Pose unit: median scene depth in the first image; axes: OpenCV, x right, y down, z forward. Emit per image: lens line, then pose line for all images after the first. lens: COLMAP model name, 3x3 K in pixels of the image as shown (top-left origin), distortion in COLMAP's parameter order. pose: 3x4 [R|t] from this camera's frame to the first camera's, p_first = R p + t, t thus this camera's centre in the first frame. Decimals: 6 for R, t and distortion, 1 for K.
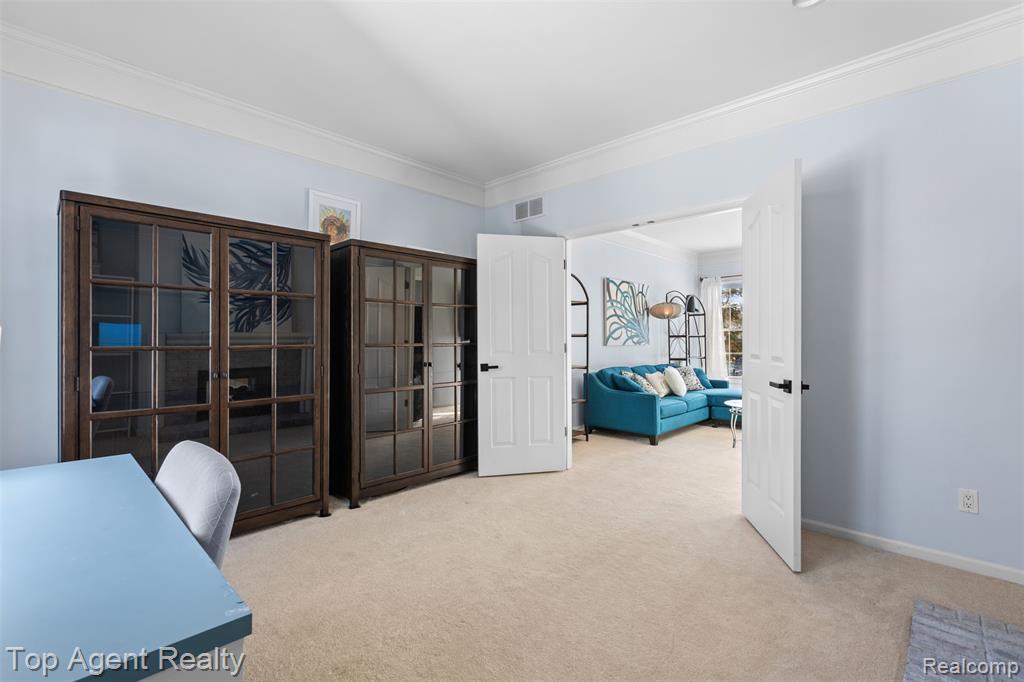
lens RADIAL K [[462.8, 0, 490.1], [0, 462.8, 340.6], [0, 0, 1]] dist [-0.000404, 0.000080]
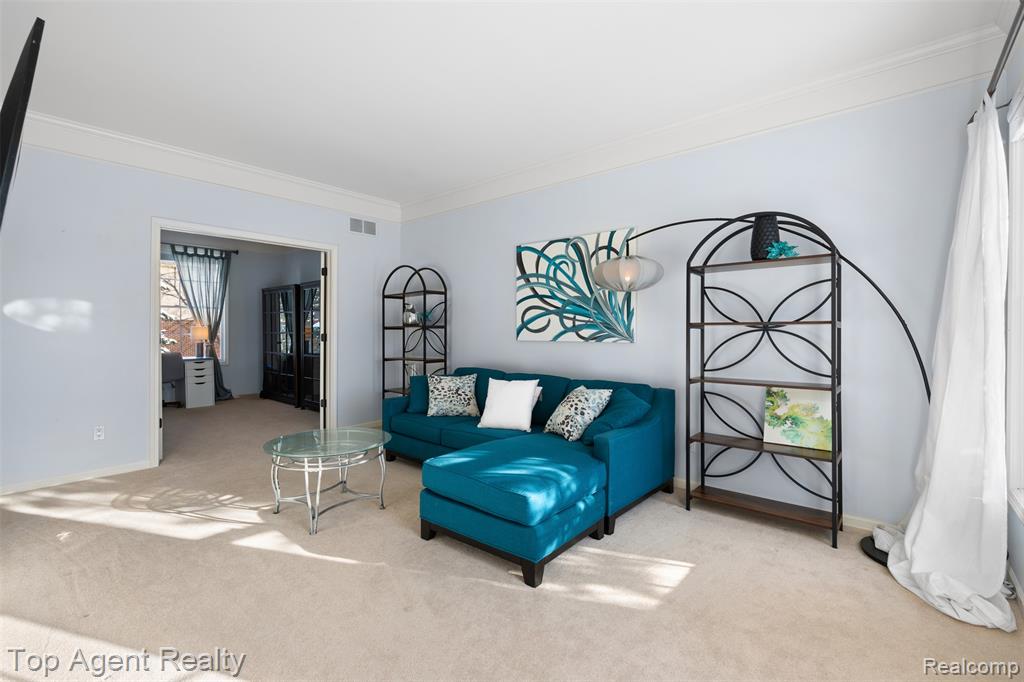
lens RADIAL K [[450.7, 0, 512.0], [0, 450.7, 341.0], [0, 0, 1]] dist [-0.002156, -0.000008]
pose [[0.063604, 0.022233, -0.997728, 0.901757], [-0.008736, 0.999726, 0.021720, -0.003082], [0.997937, 0.007334, 0.063781, 0.899419]]
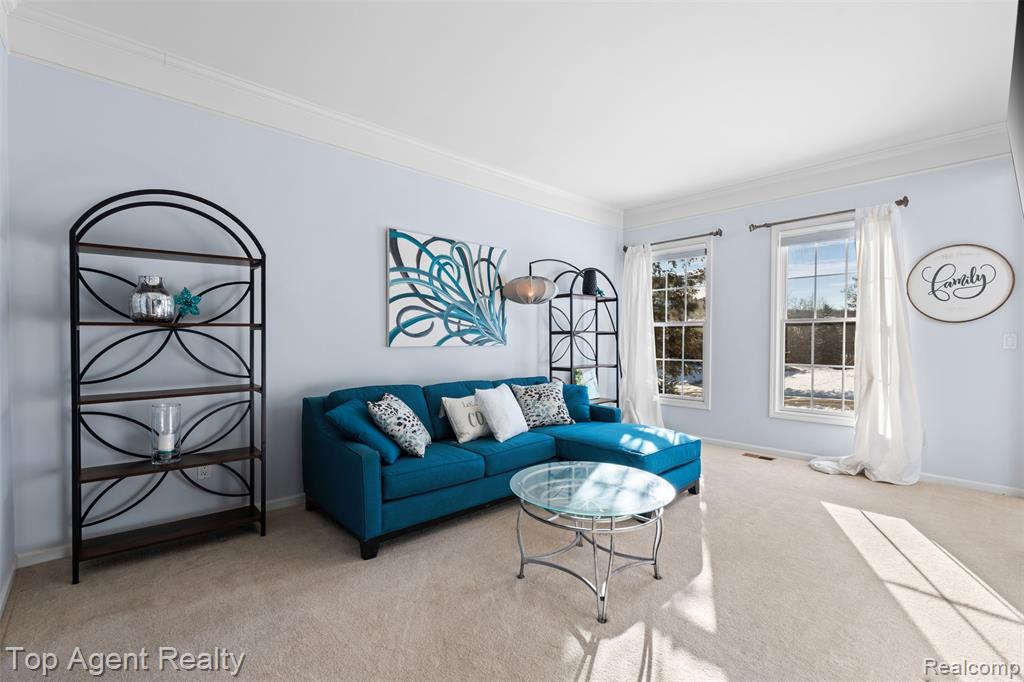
lens RADIAL K [[466.9, 0, 512.2], [0, 466.9, 345.0], [0, 0, 1]] dist [-0.000824, 0.000031]
pose [[0.999487, 0.011613, -0.029844, 0.399975], [-0.011126, 0.999803, 0.016452, -0.002405], [0.030029, -0.016111, 0.999419, 0.403856]]
